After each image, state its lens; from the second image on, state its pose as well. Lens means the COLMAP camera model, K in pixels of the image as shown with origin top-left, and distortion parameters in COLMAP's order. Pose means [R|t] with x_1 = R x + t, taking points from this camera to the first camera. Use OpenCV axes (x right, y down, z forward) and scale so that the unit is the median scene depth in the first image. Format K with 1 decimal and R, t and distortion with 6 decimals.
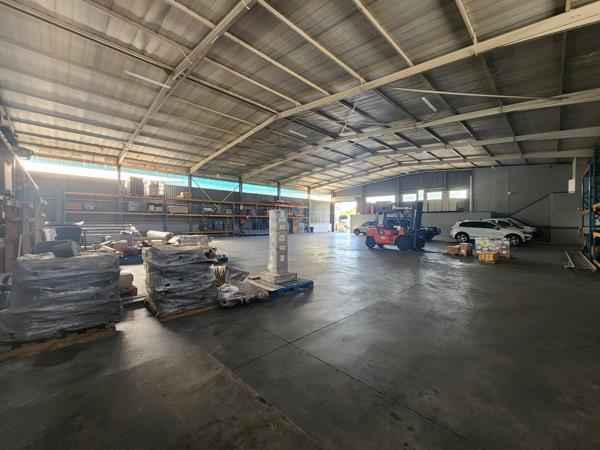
lens RADIAL K [[244.5, 0, 306.0], [0, 244.5, 232.4], [0, 0, 1]] dist [-0.001121, -0.000212]
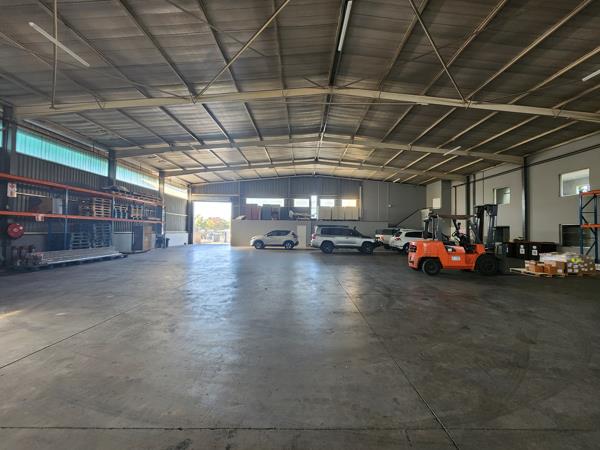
lens RADIAL K [[244.5, 0, 303.6], [0, 244.5, 227.5], [0, 0, 1]] dist [-0.001121, -0.000212]
pose [[0.700879, 0.010800, 0.713198, -0.209868], [0.023162, 0.999013, -0.037891, -0.022343], [-0.712904, 0.043076, 0.699938, 0.417807]]
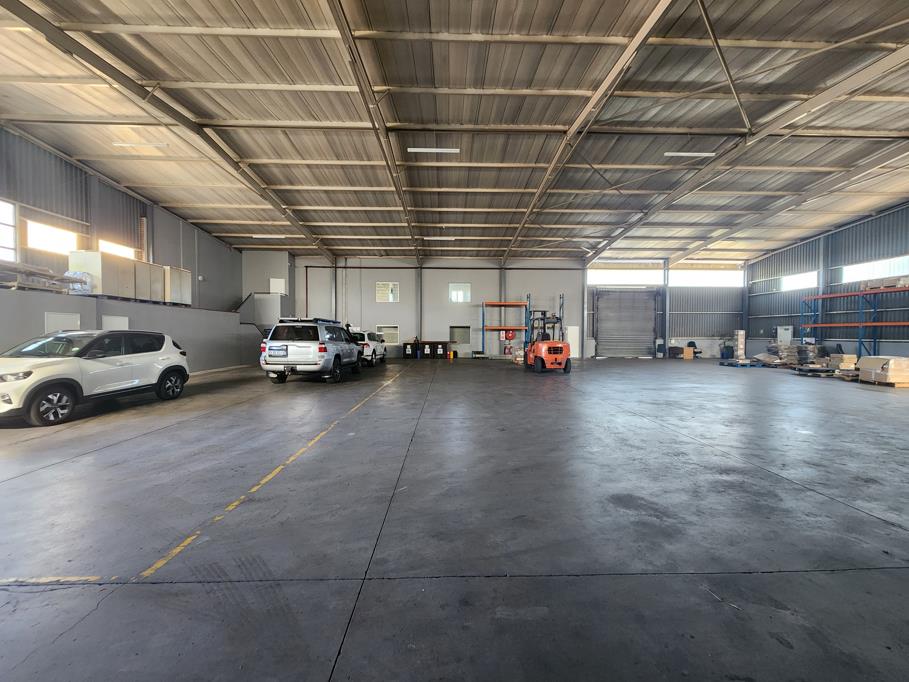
lens RADIAL K [[370.4, 0, 457.1], [0, 370.4, 332.0], [0, 0, 1]] dist [-0.001121, -0.000212]
pose [[-0.721569, -0.004183, 0.692330, -0.115012], [0.022139, 0.999331, 0.029112, -0.044973], [-0.691989, 0.036333, -0.720993, 1.007739]]
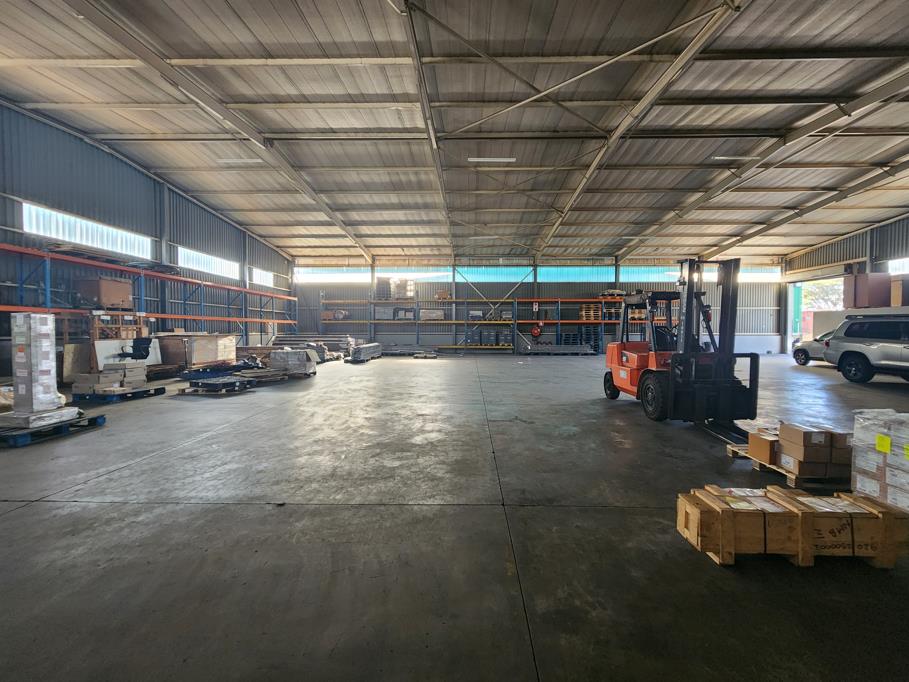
lens RADIAL K [[370.4, 0, 463.6], [0, 370.4, 338.2], [0, 0, 1]] dist [-0.001121, -0.000212]
pose [[0.689395, 0.008973, -0.724330, 0.264384], [-0.027730, 0.999517, -0.014011, -0.008470], [0.723854, 0.029745, 0.689311, 0.238911]]
